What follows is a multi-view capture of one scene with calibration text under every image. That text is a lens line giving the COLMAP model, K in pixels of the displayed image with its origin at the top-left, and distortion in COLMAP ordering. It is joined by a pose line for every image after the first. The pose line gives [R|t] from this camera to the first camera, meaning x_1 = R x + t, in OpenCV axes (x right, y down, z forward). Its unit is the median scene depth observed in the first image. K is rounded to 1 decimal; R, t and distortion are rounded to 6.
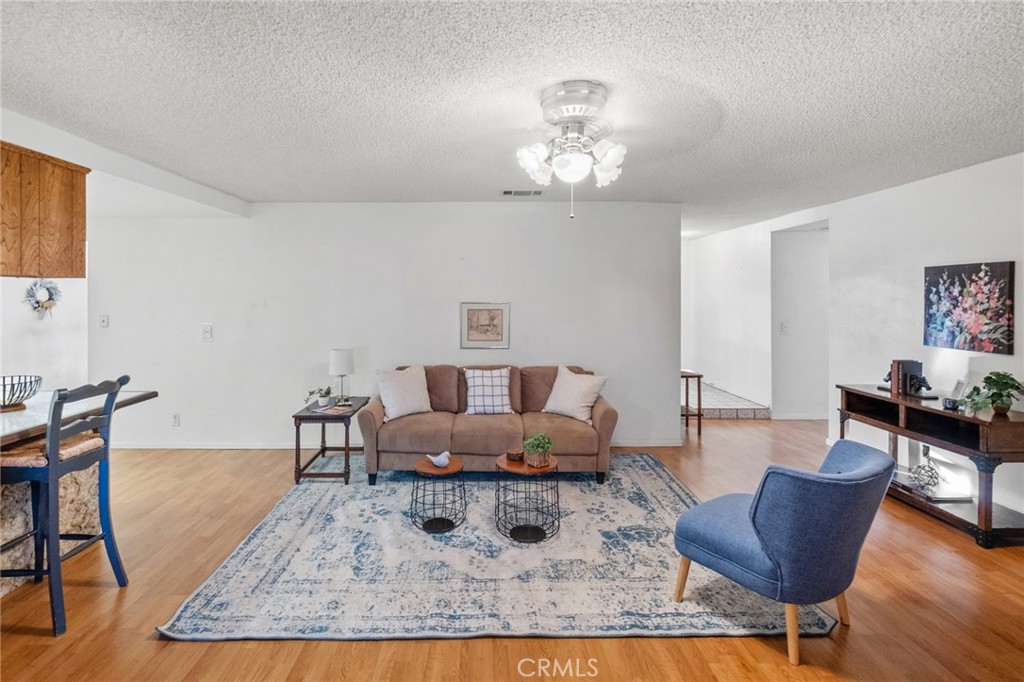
lens RADIAL K [[478.1, 0, 493.7], [0, 478.1, 300.6], [0, 0, 1]] dist [-0.003752, -0.001590]
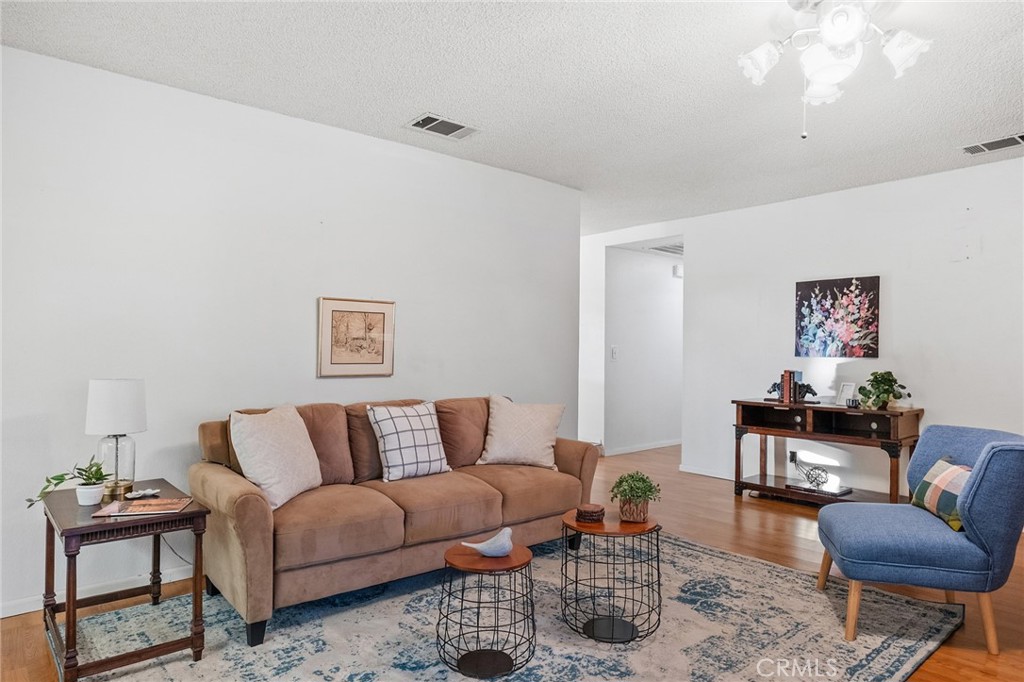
lens RADIAL K [[617.2, 0, 511.5], [0, 617.2, 351.1], [0, 0, 1]] dist [-0.009891, 0.002263]
pose [[0.771363, 0.002457, 0.636391, -0.484600], [-0.001473, 0.999997, -0.002076, 0.091838], [-0.636394, 0.000664, 0.771364, 0.369102]]
